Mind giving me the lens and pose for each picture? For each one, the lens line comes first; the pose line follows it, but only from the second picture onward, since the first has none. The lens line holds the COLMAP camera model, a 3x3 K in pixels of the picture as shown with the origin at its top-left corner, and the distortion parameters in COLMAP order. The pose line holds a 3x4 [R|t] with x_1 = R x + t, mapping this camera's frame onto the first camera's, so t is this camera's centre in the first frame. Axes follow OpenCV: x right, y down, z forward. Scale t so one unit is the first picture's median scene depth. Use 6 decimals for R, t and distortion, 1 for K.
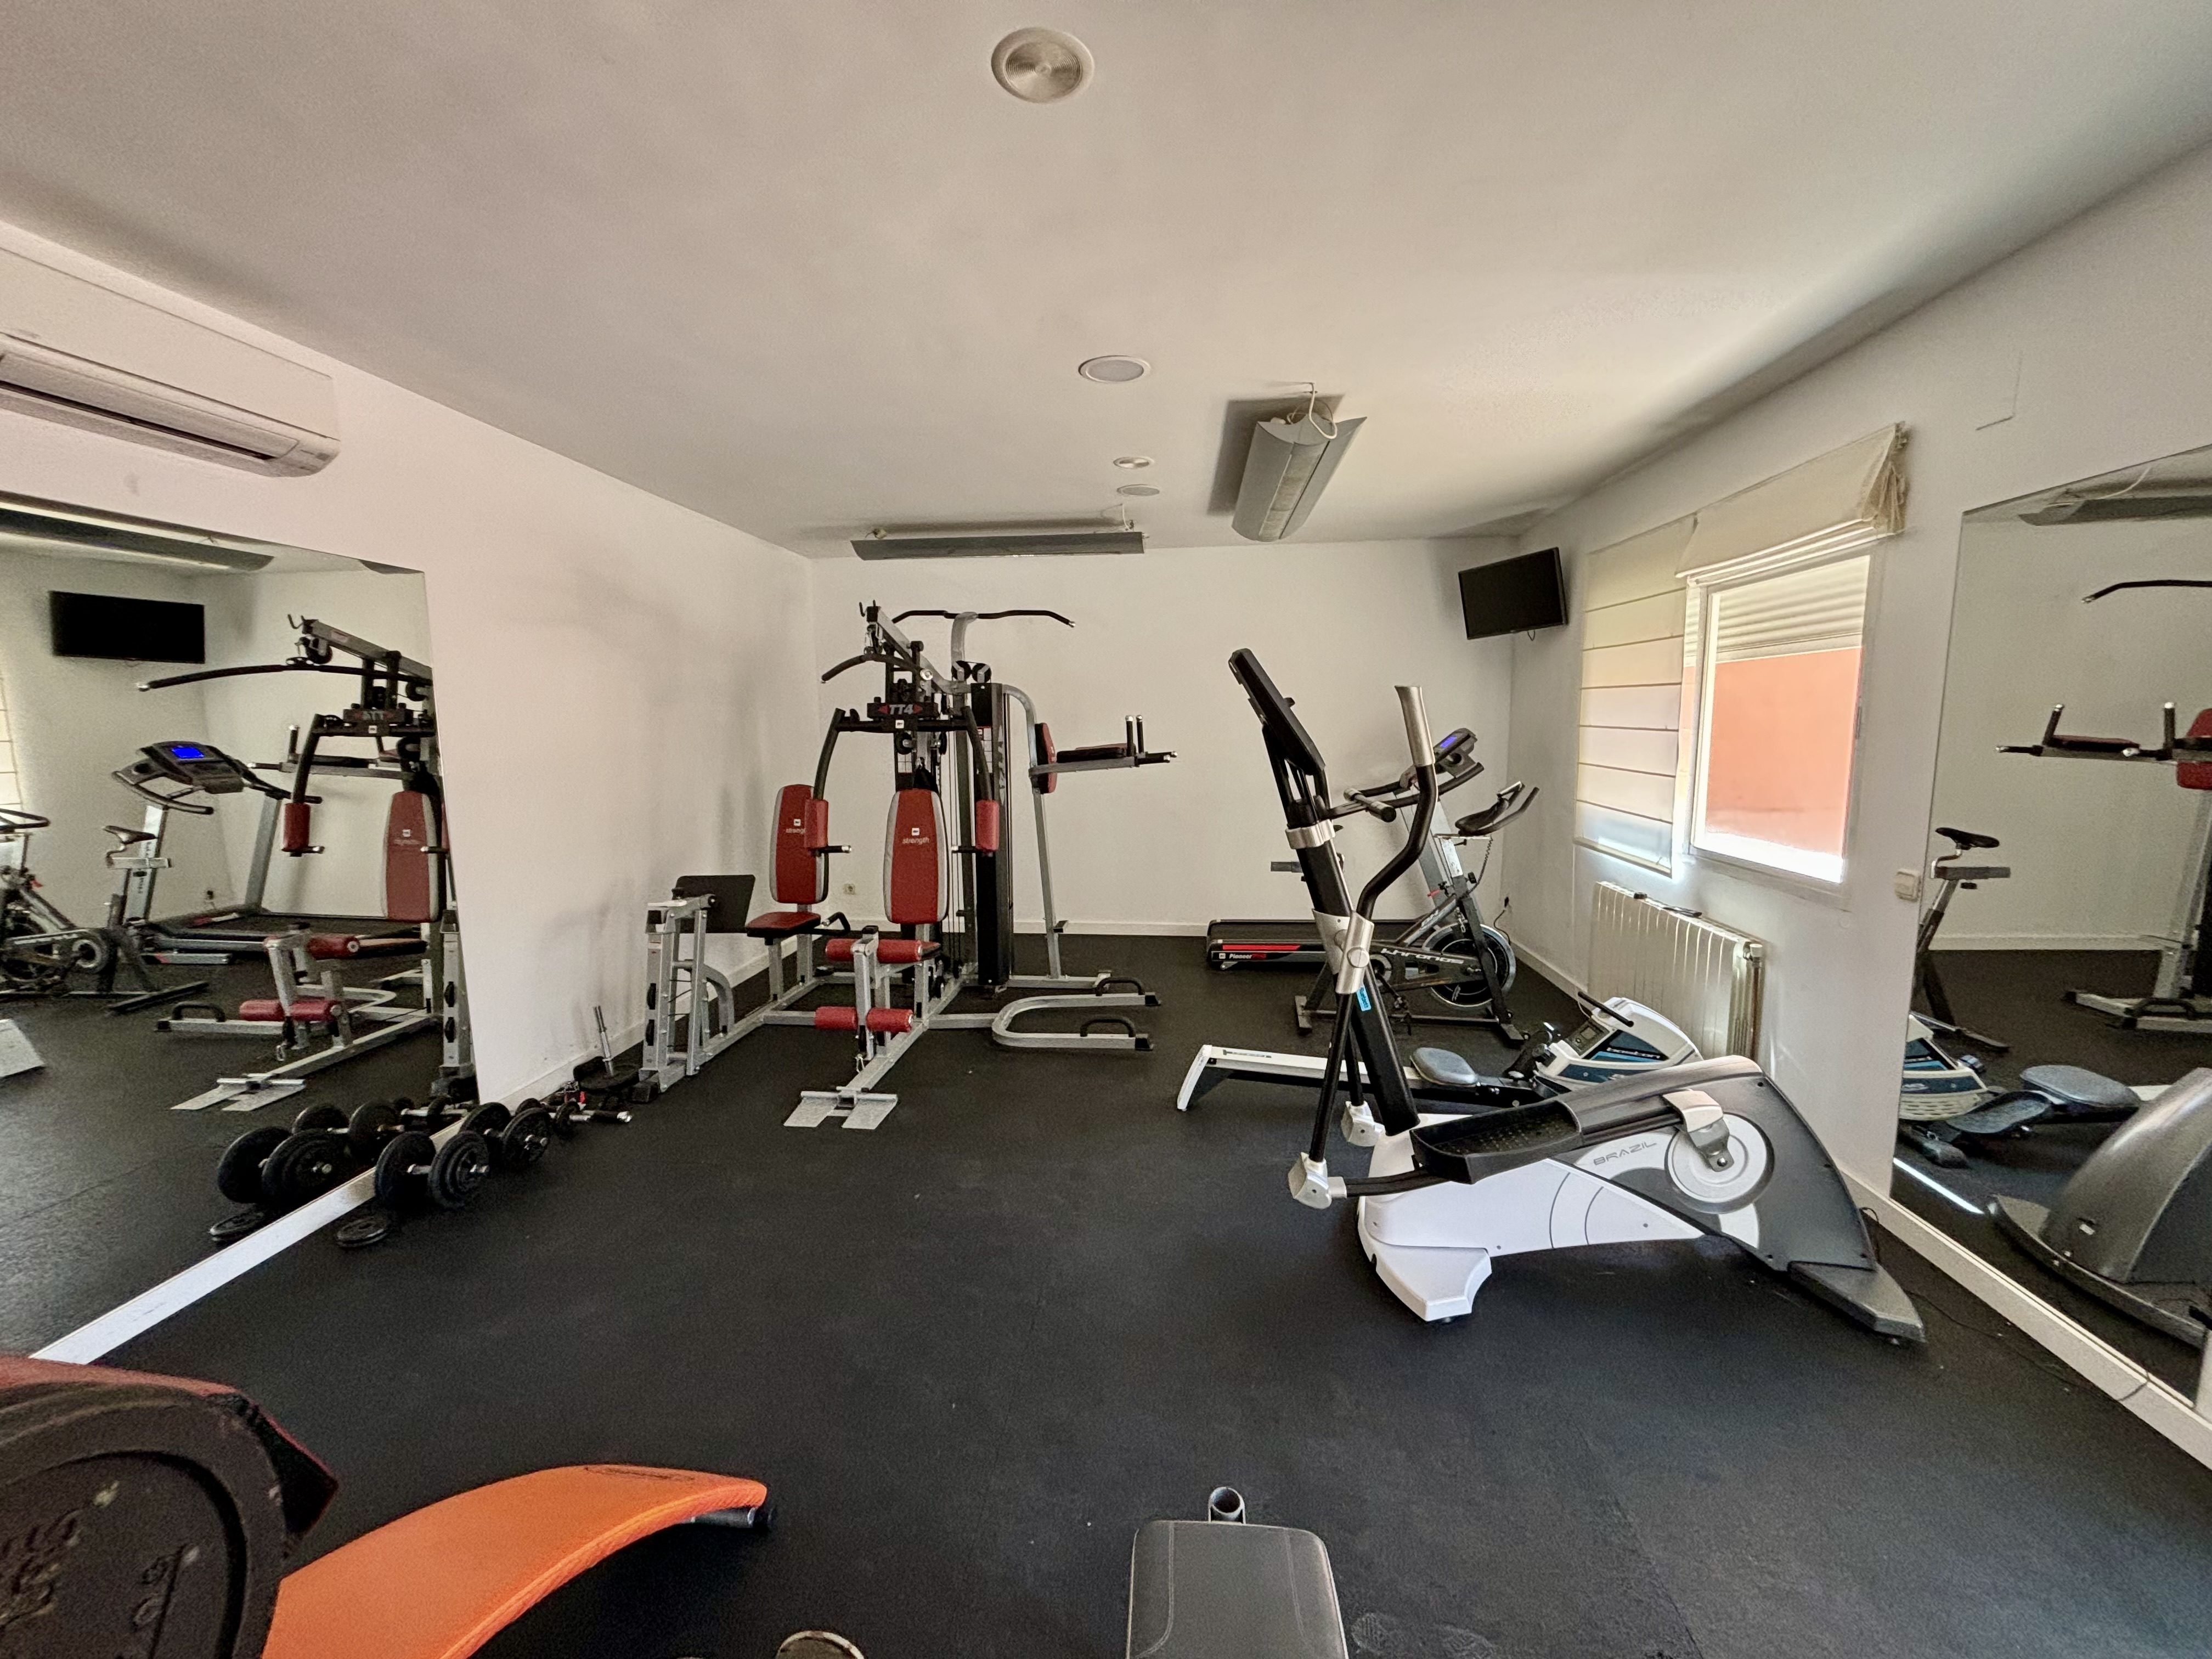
lens RADIAL K [[887.1, 0, 1106.0], [0, 887.1, 829.5], [0, 0, 1]] dist [-0.002107, -0.000156]
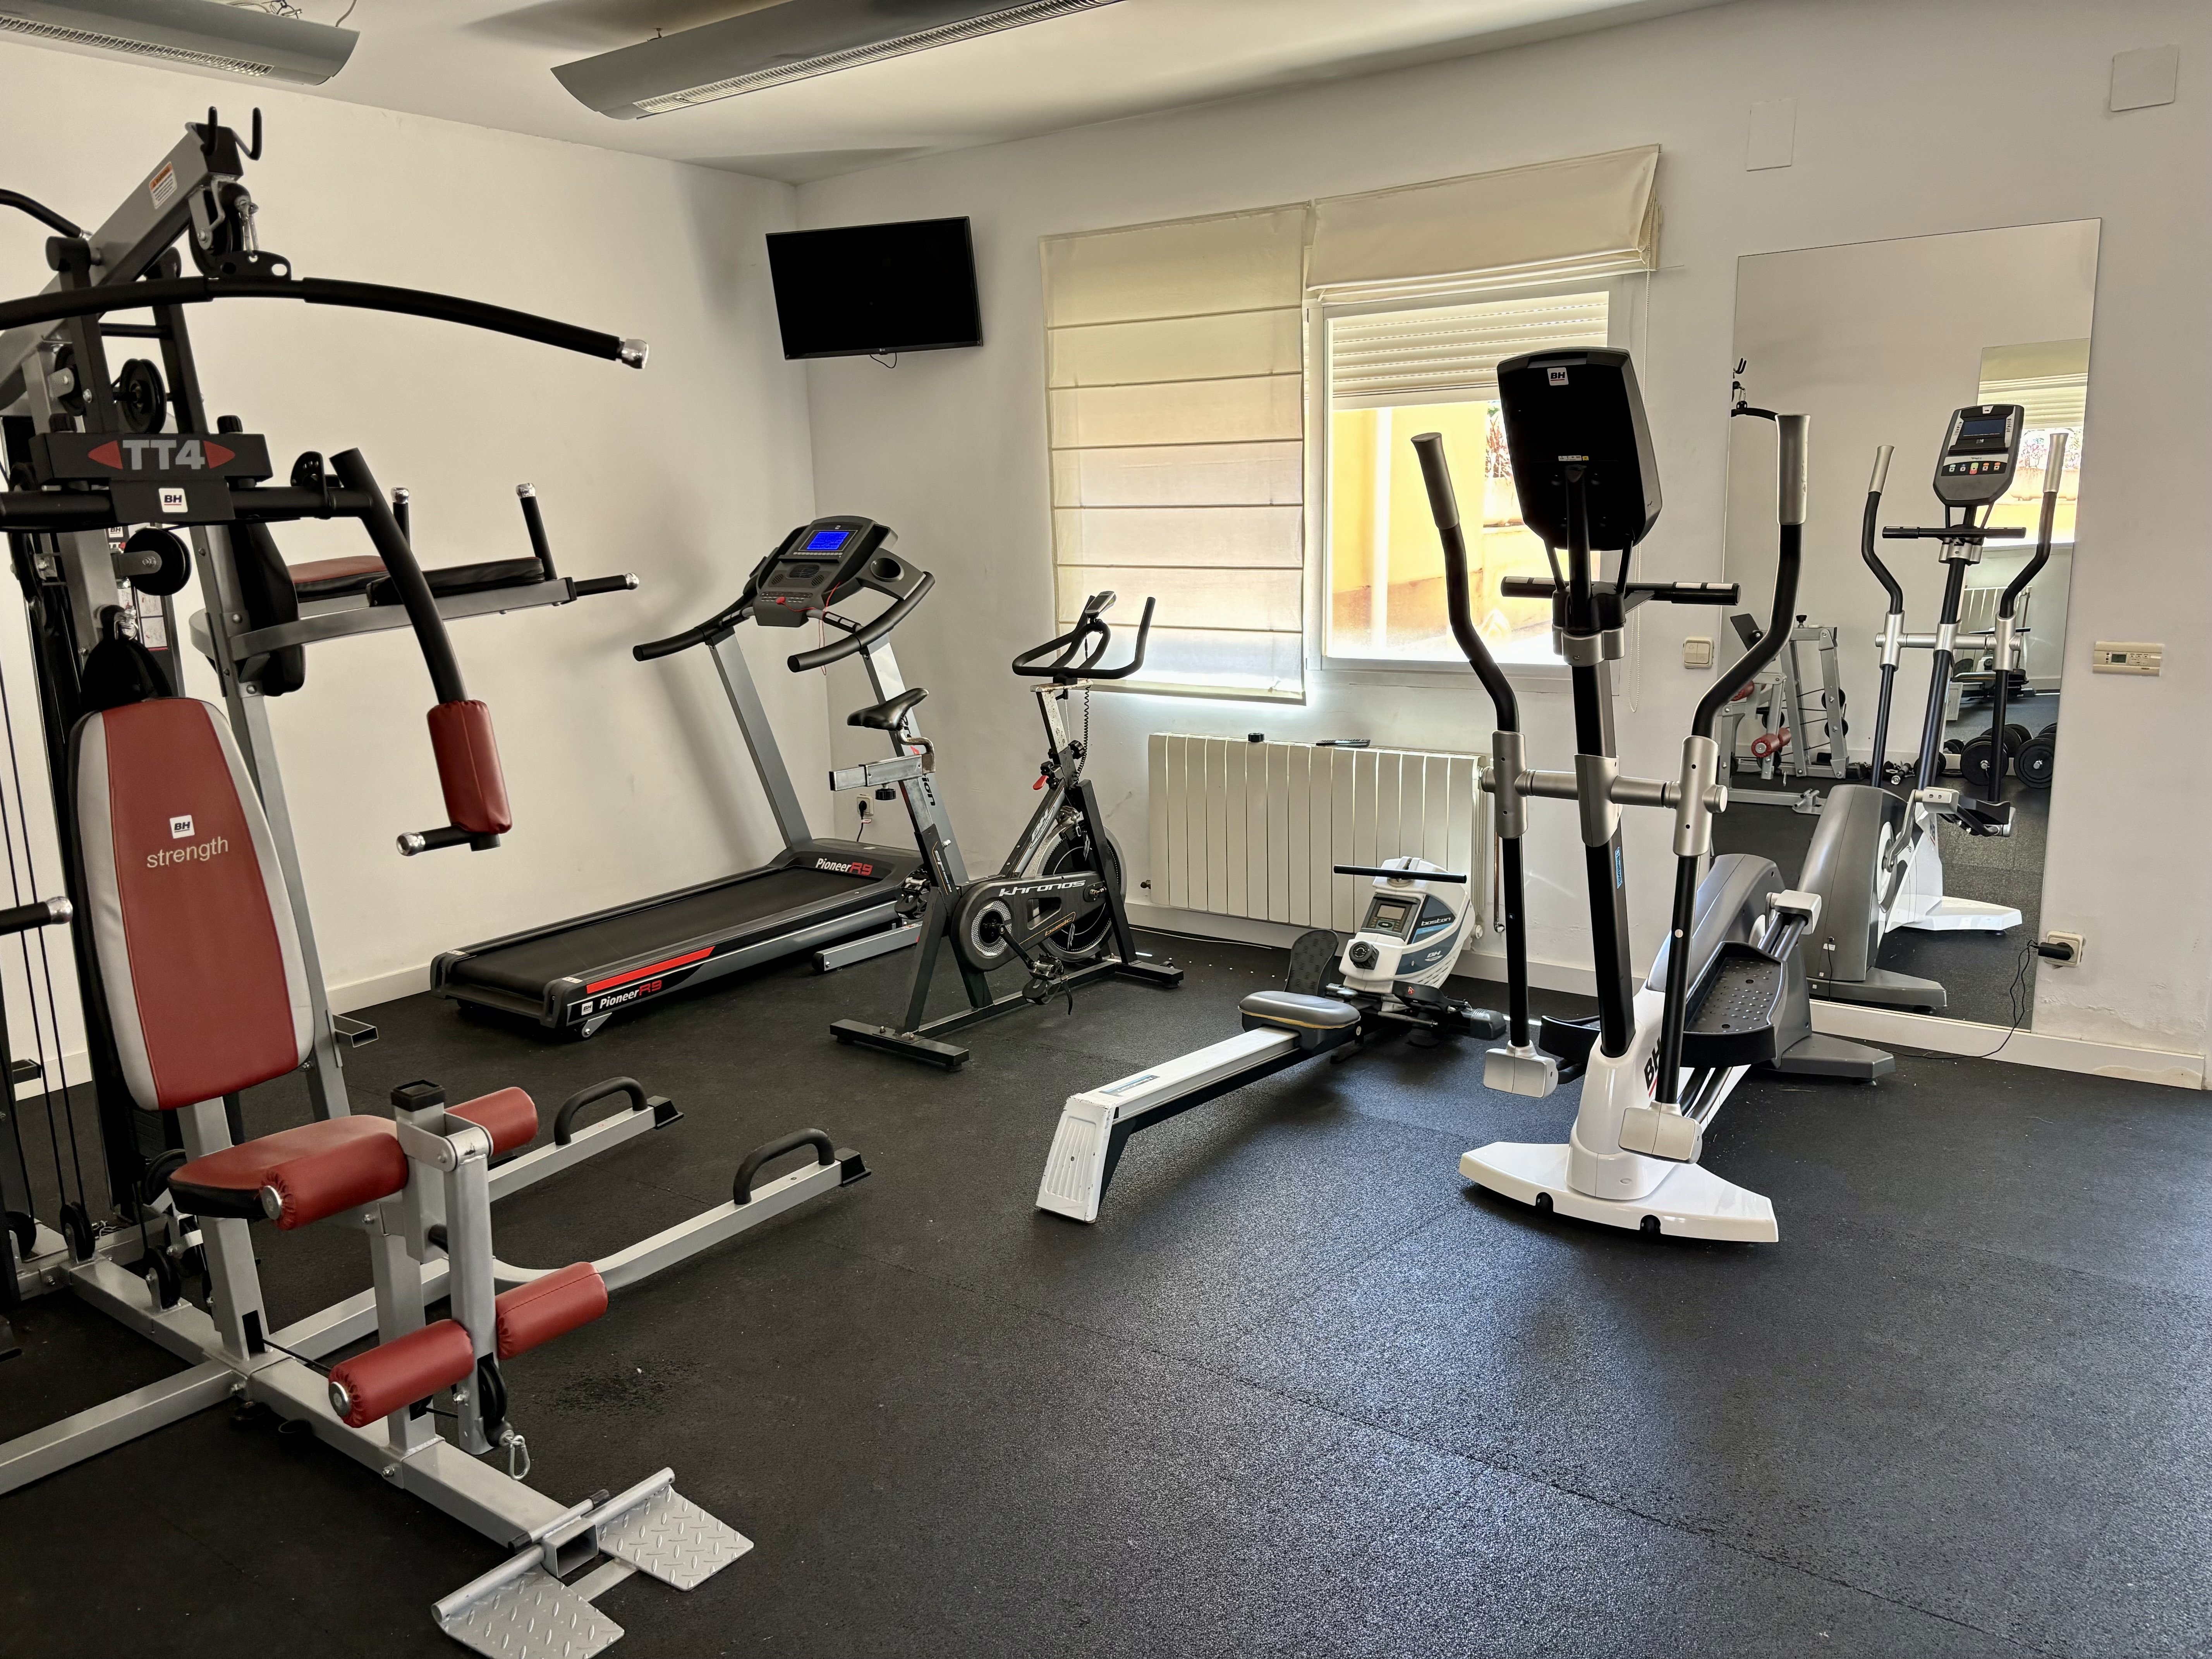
lens RADIAL K [[1660.7, 0, 1109.7], [0, 1660.7, 836.5], [0, 0, 1]] dist [0.048652, -0.062446]
pose [[0.506431, -0.173533, 0.844639, -0.594825], [0.125911, 0.983923, 0.126655, -0.031243], [-0.853038, 0.042208, 0.520138, 0.383747]]
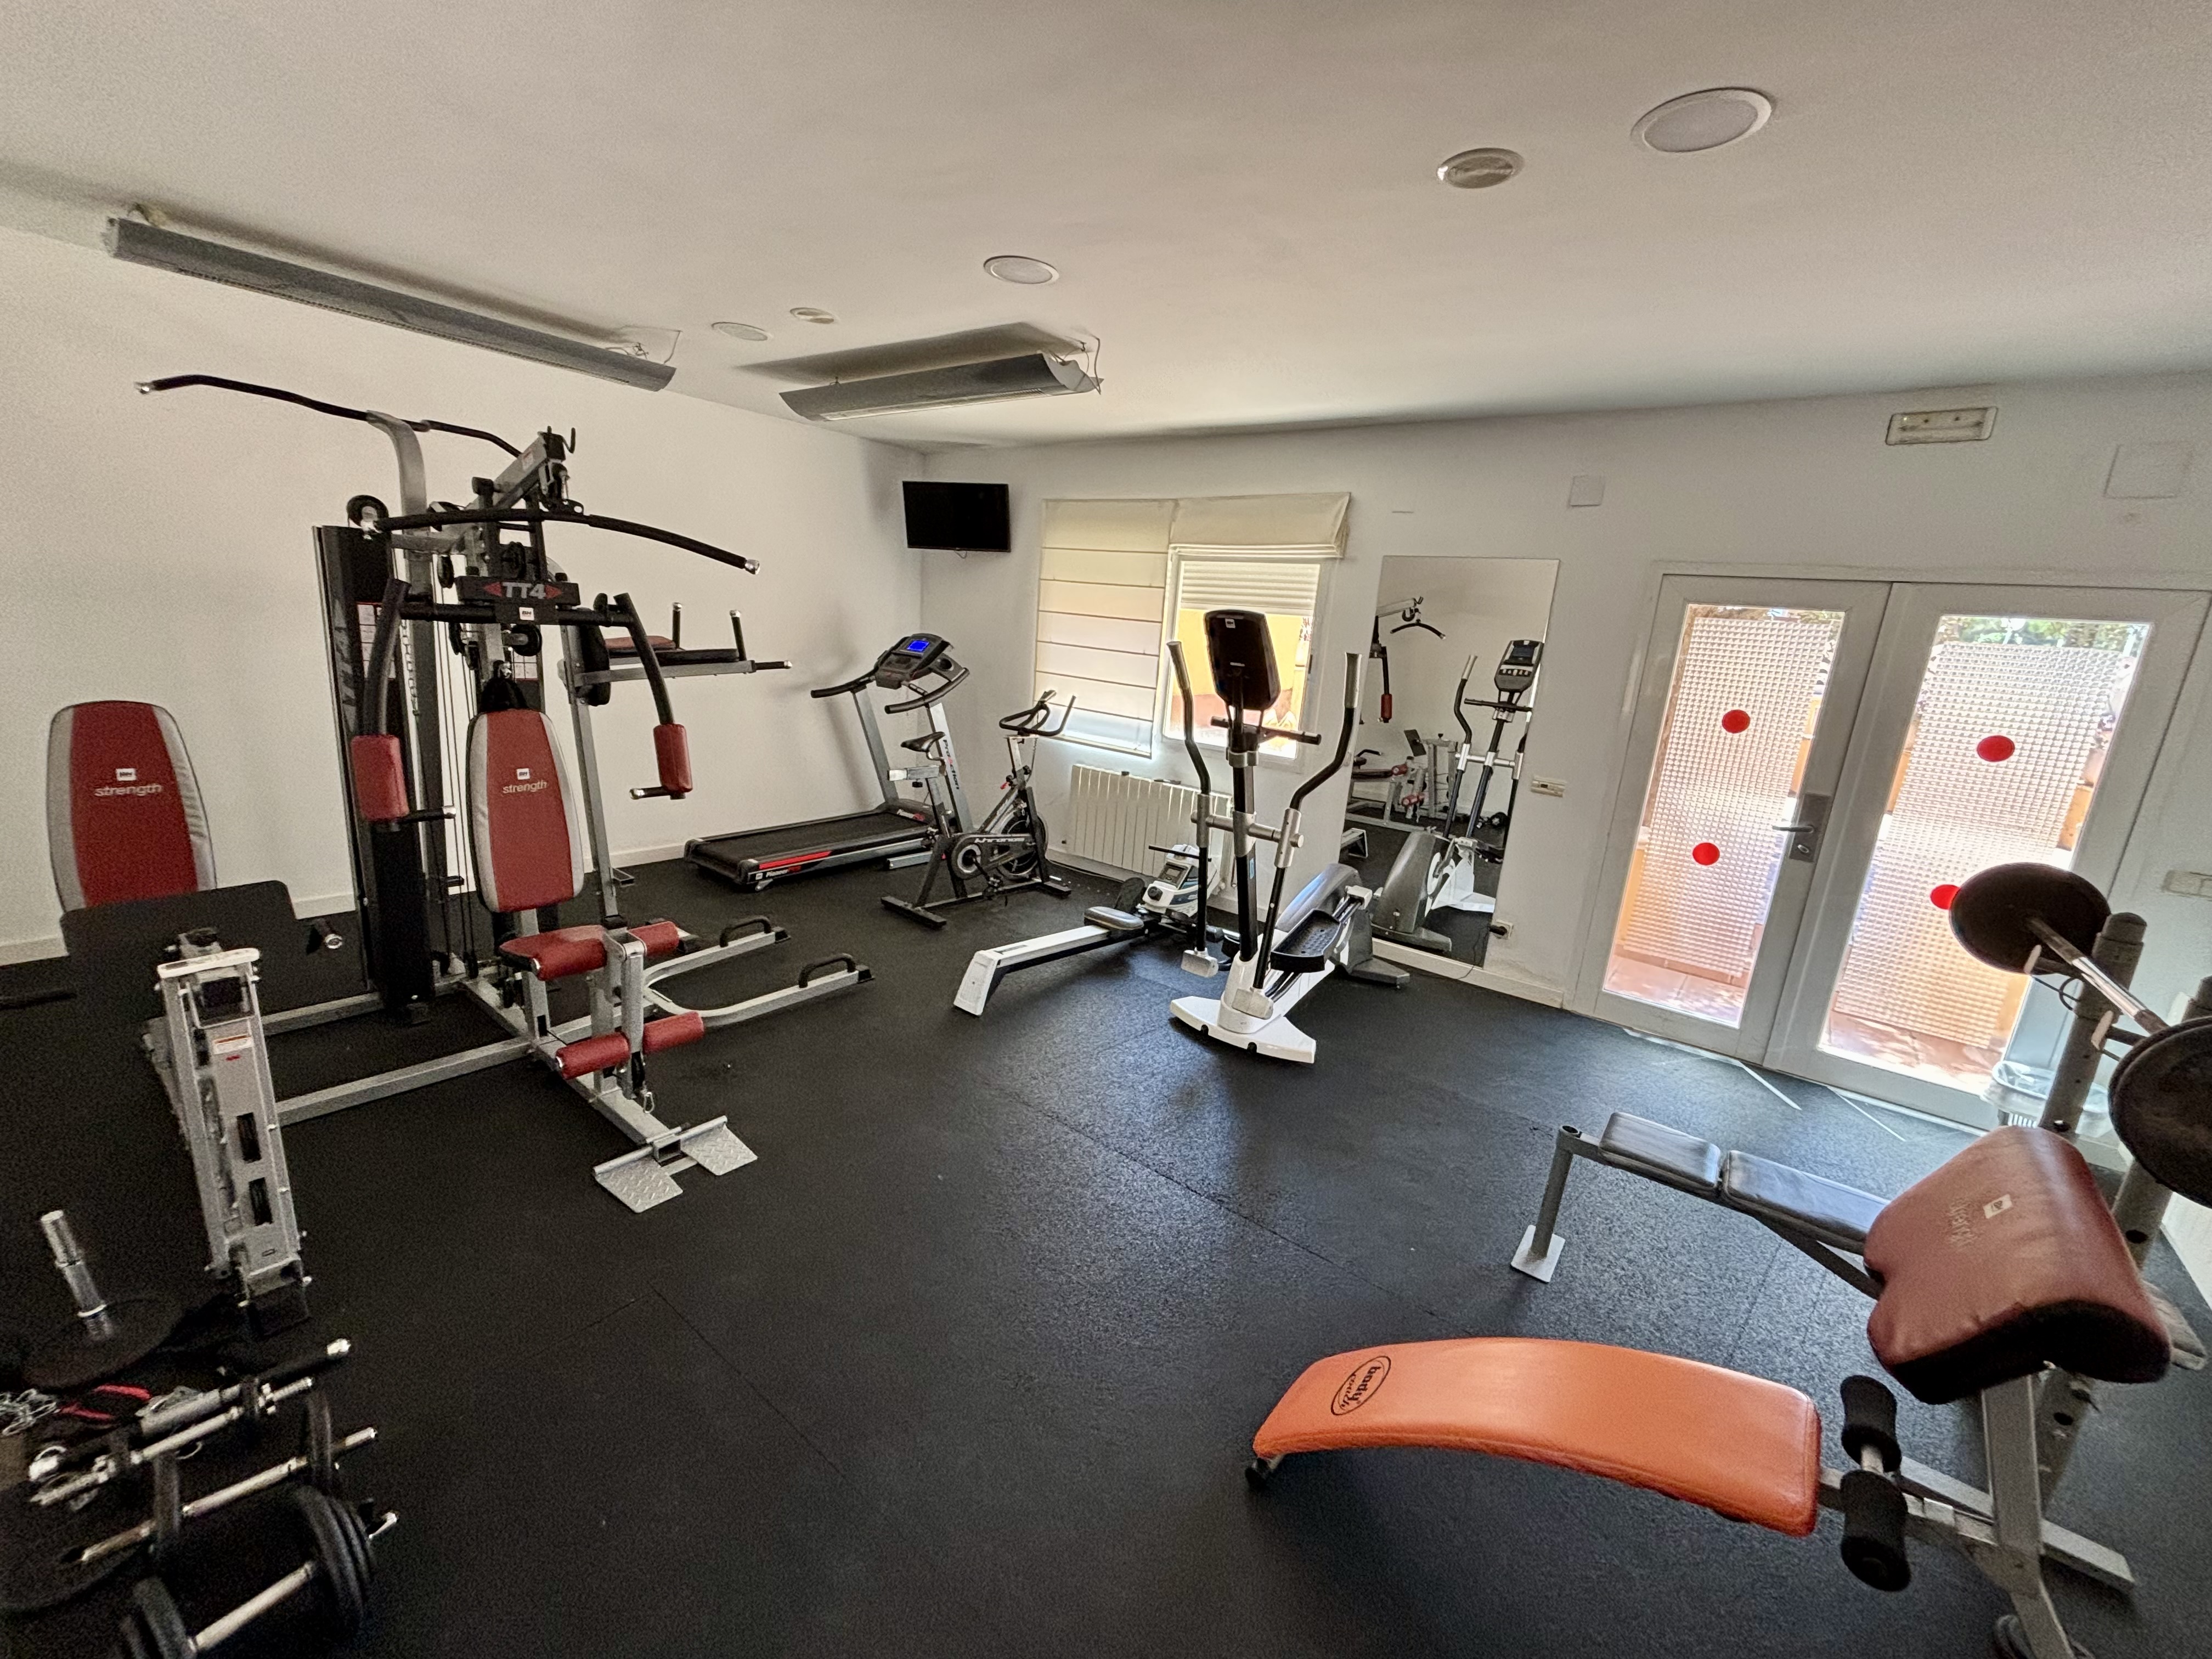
lens RADIAL K [[893.2, 0, 1106.0], [0, 893.2, 829.5], [0, 0, 1]] dist [0.002218, -0.003320]
pose [[0.527485, -0.144169, 0.837243, -0.576799], [0.019936, 0.987325, 0.157451, -0.056110], [-0.849331, -0.066362, 0.523673, 0.274692]]
